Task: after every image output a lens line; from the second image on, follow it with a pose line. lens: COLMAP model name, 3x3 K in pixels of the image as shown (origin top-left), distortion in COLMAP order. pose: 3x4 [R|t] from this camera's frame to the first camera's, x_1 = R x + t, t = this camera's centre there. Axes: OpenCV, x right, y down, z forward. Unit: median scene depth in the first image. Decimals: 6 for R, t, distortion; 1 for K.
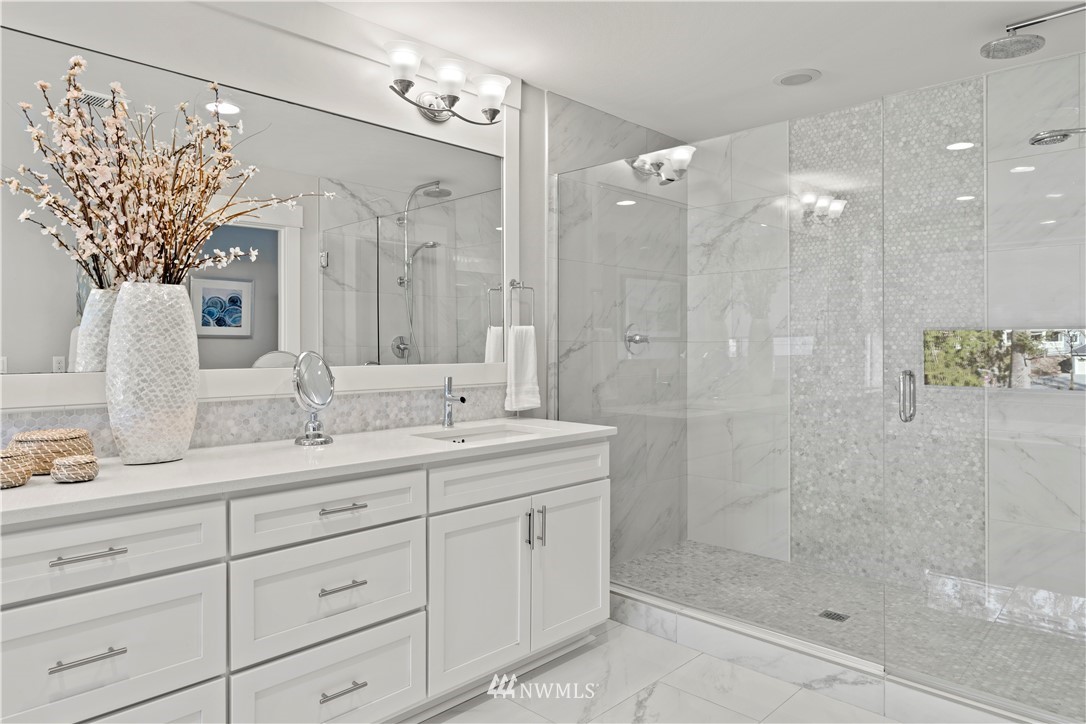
lens RADIAL K [[696.3, 0, 543.0], [0, 696.3, 345.7], [0, 0, 1]] dist [0.004192, -0.001249]
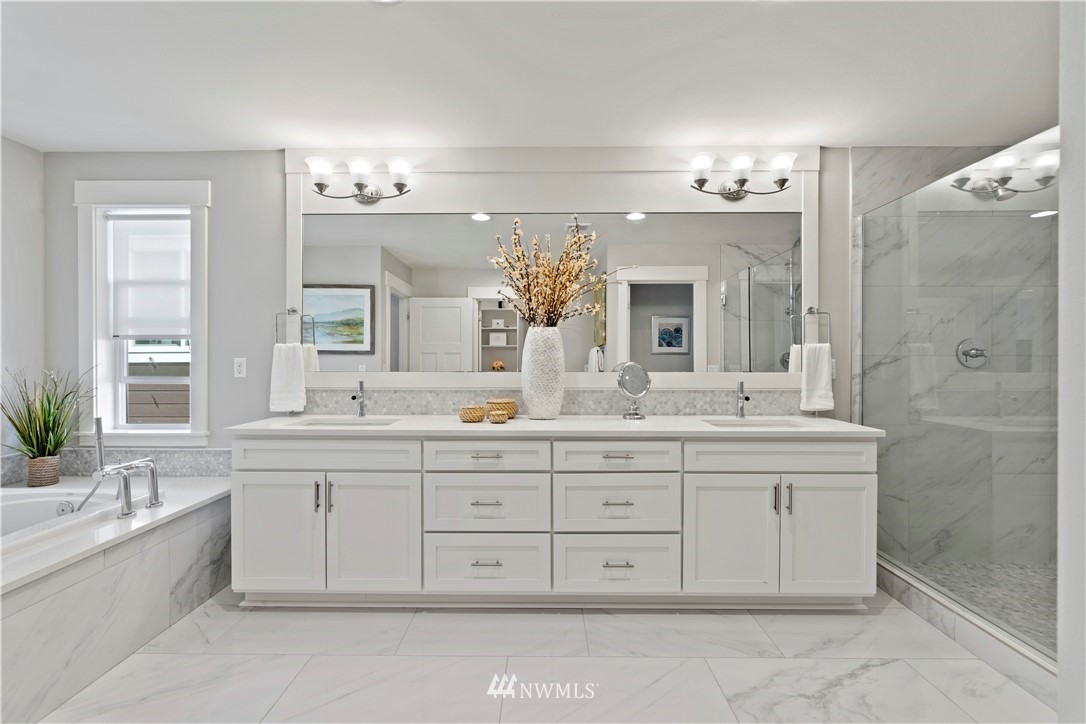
lens RADIAL K [[487.7, 0, 543.0], [0, 487.7, 362.0], [0, 0, 1]] dist [0.000899, 0.000911]
pose [[0.695865, 0.005598, -0.718151, 0.268221], [-0.001364, 0.999978, 0.006473, -0.000415], [0.718172, -0.003525, 0.695857, 0.034700]]
